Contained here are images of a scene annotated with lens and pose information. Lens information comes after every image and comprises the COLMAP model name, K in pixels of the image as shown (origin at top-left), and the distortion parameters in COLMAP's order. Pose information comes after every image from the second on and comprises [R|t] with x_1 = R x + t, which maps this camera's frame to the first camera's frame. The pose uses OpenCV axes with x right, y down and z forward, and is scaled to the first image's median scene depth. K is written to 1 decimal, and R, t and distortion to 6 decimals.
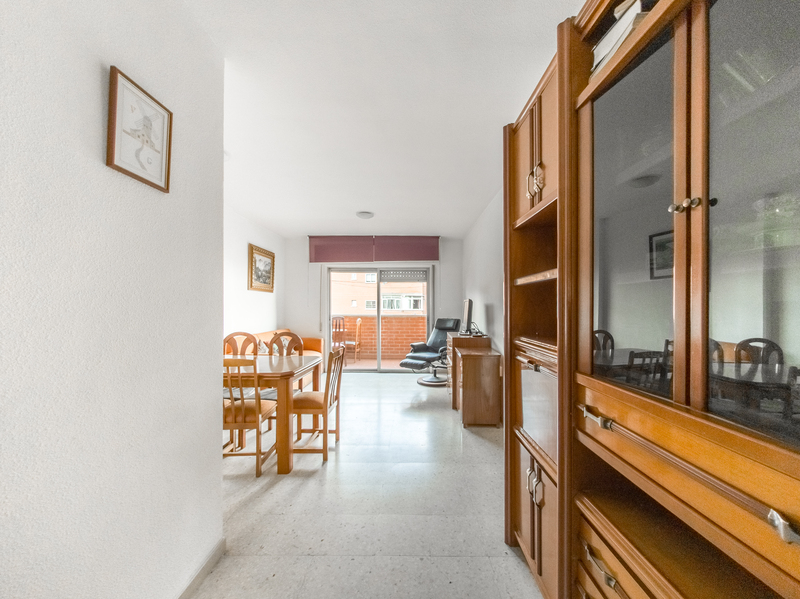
lens RADIAL K [[294.4, 0, 409.8], [0, 294.4, 301.7], [0, 0, 1]] dist [-0.000355, 0.000017]
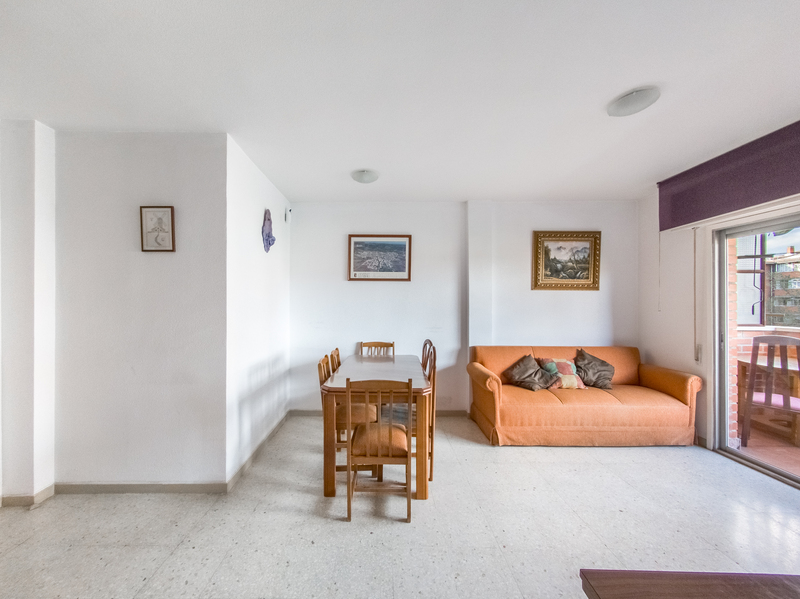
lens RADIAL K [[301.0, 0, 378.2], [0, 301.0, 303.2], [0, 0, 1]] dist [0.000677, 0.000090]
pose [[-0.002113, 0.001020, -0.999997, 0.382493], [0.013903, 0.999903, 0.000990, -0.015301], [0.999901, -0.013901, -0.002127, 0.848505]]
